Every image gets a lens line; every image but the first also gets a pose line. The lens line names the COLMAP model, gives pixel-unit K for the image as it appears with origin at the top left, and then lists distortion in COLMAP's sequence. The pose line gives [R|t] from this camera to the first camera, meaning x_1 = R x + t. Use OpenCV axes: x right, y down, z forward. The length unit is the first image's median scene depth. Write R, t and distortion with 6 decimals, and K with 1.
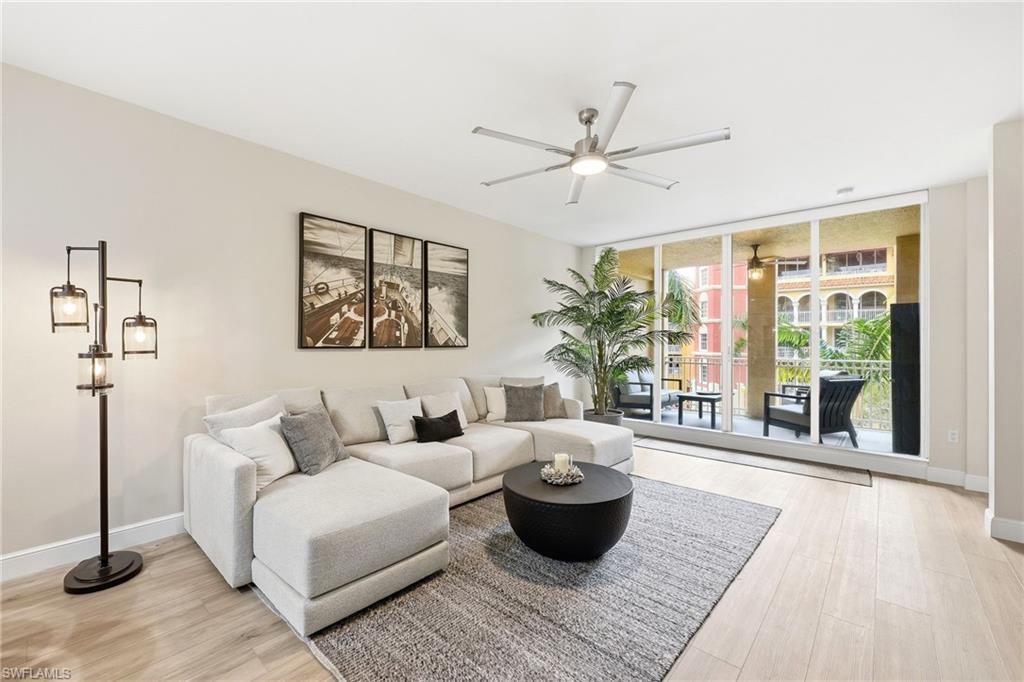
lens RADIAL K [[420.9, 0, 512.0], [0, 420.9, 341.0], [0, 0, 1]] dist [0.000057, -0.000018]
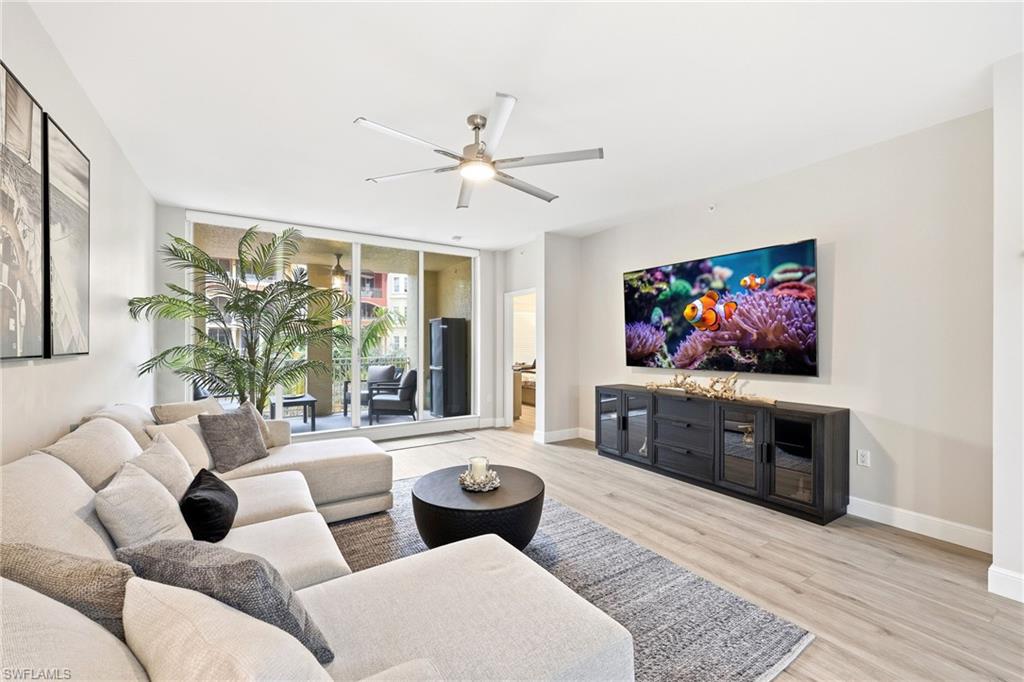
lens RADIAL K [[412.4, 0, 511.8], [0, 412.4, 351.6], [0, 0, 1]] dist [-0.000333, -0.000026]
pose [[0.273137, -0.017630, 0.961814, -0.493753], [-0.007434, 0.999764, 0.020437, -0.003327], [-0.961947, -0.012732, 0.272941, 0.421403]]
